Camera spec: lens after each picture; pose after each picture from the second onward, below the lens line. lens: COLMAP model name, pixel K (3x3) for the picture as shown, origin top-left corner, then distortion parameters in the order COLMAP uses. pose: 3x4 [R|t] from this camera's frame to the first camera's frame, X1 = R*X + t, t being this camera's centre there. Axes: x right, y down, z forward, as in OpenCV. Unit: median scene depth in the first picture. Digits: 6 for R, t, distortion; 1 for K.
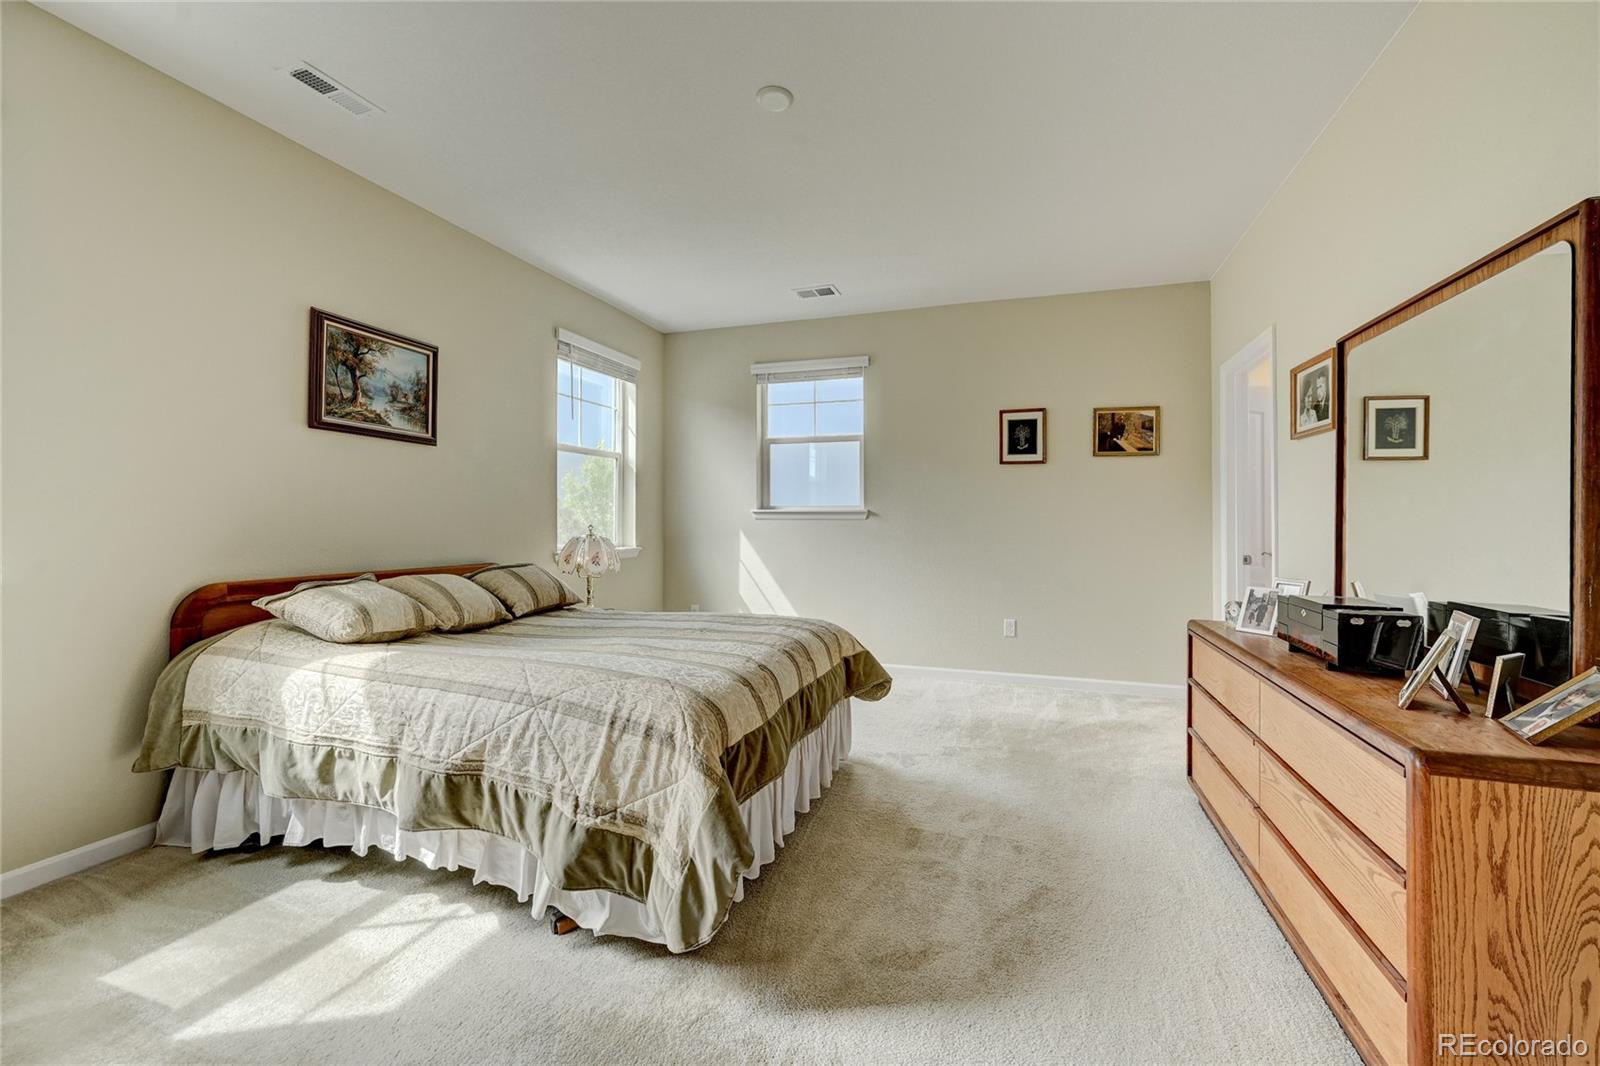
lens RADIAL K [[639.9, 0, 811.3], [0, 639.9, 518.3], [0, 0, 1]] dist [-0.002352, 0.000443]
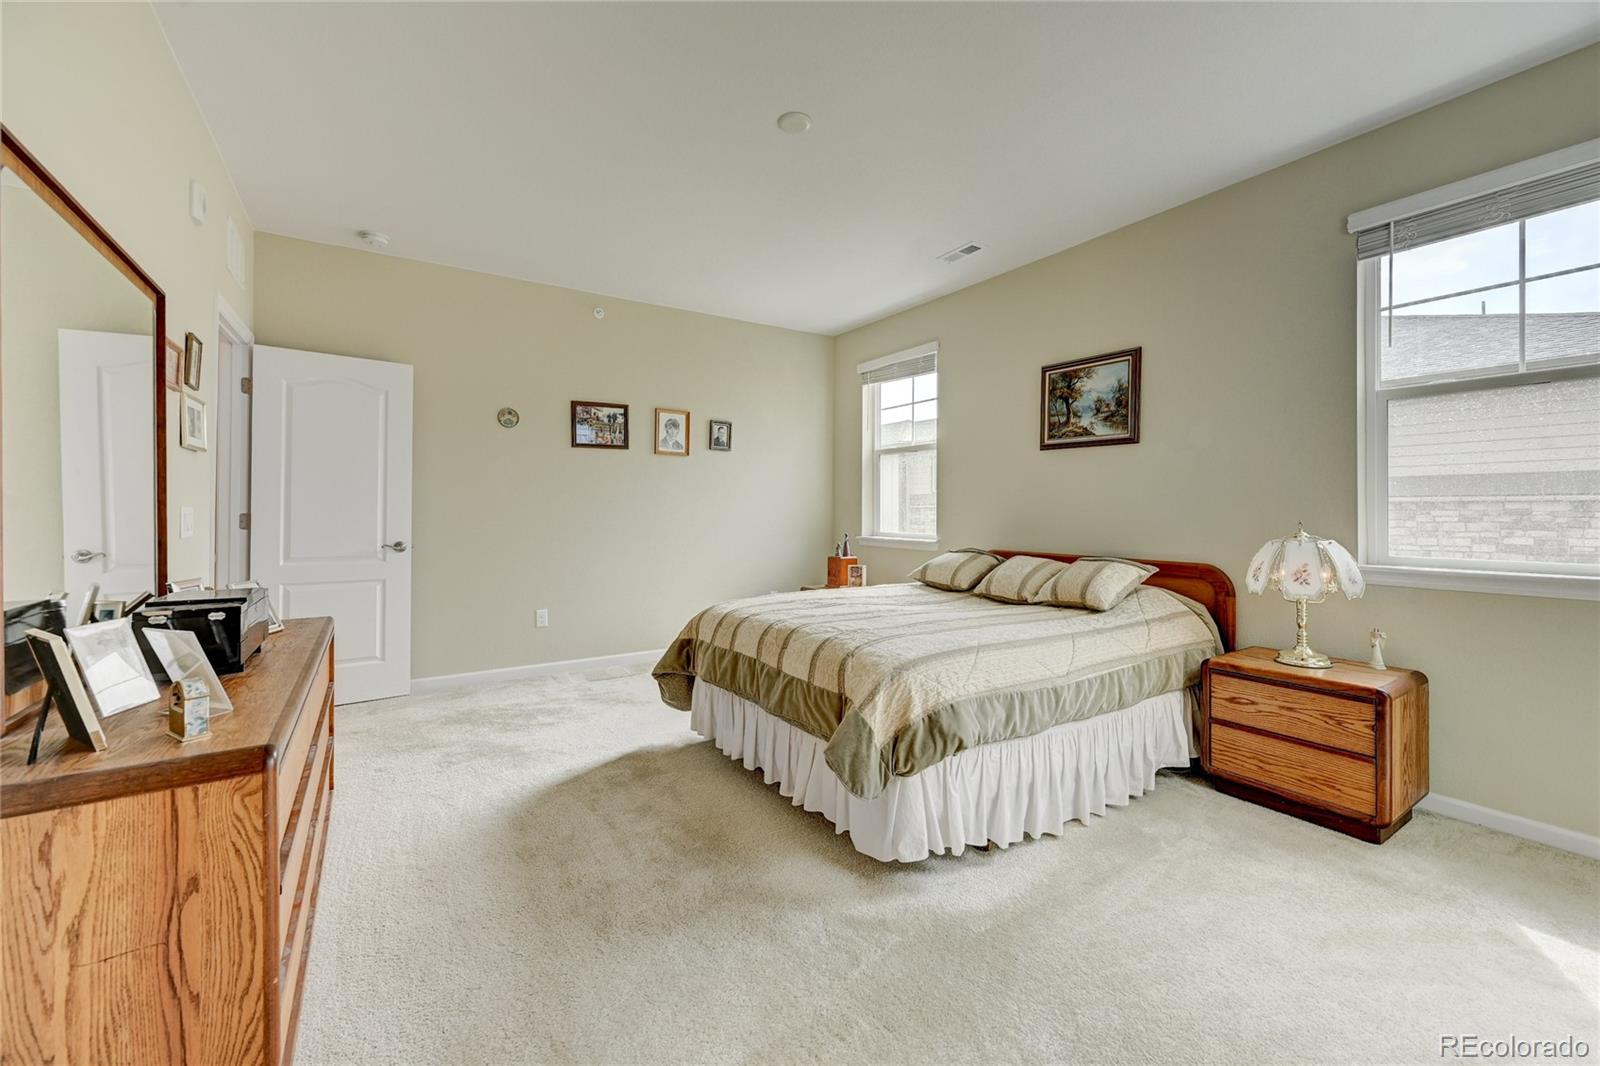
lens RADIAL K [[639.9, 0, 811.3], [0, 639.9, 518.3], [0, 0, 1]] dist [-0.002352, 0.000443]
pose [[-0.606986, 0.004326, -0.794701, 0.650966], [0.000271, 0.999986, 0.005236, 0.004991], [0.794713, 0.002963, -0.606978, 1.386672]]
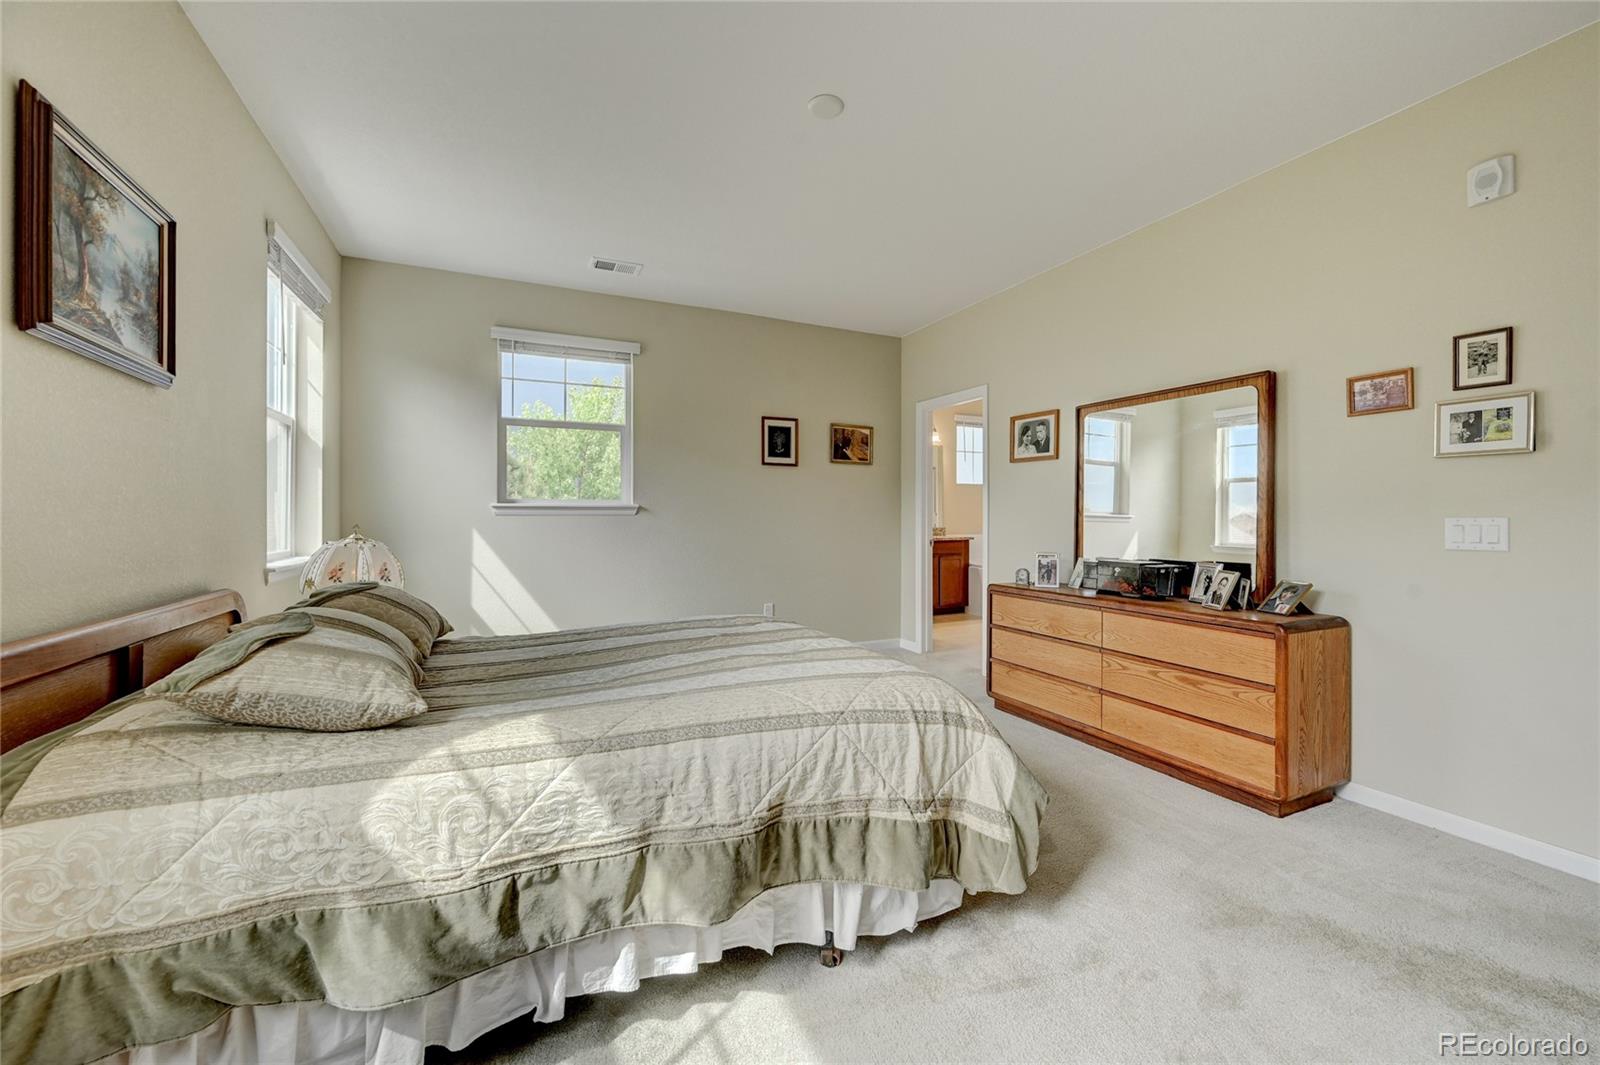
lens RADIAL K [[639.9, 0, 811.3], [0, 639.9, 517.8], [0, 0, 1]] dist [-0.002352, 0.000443]
pose [[0.717842, -0.006382, 0.696176, -0.655680], [0.000299, 0.999961, 0.008858, -0.003946], [-0.696205, -0.006150, 0.717816, 0.224548]]
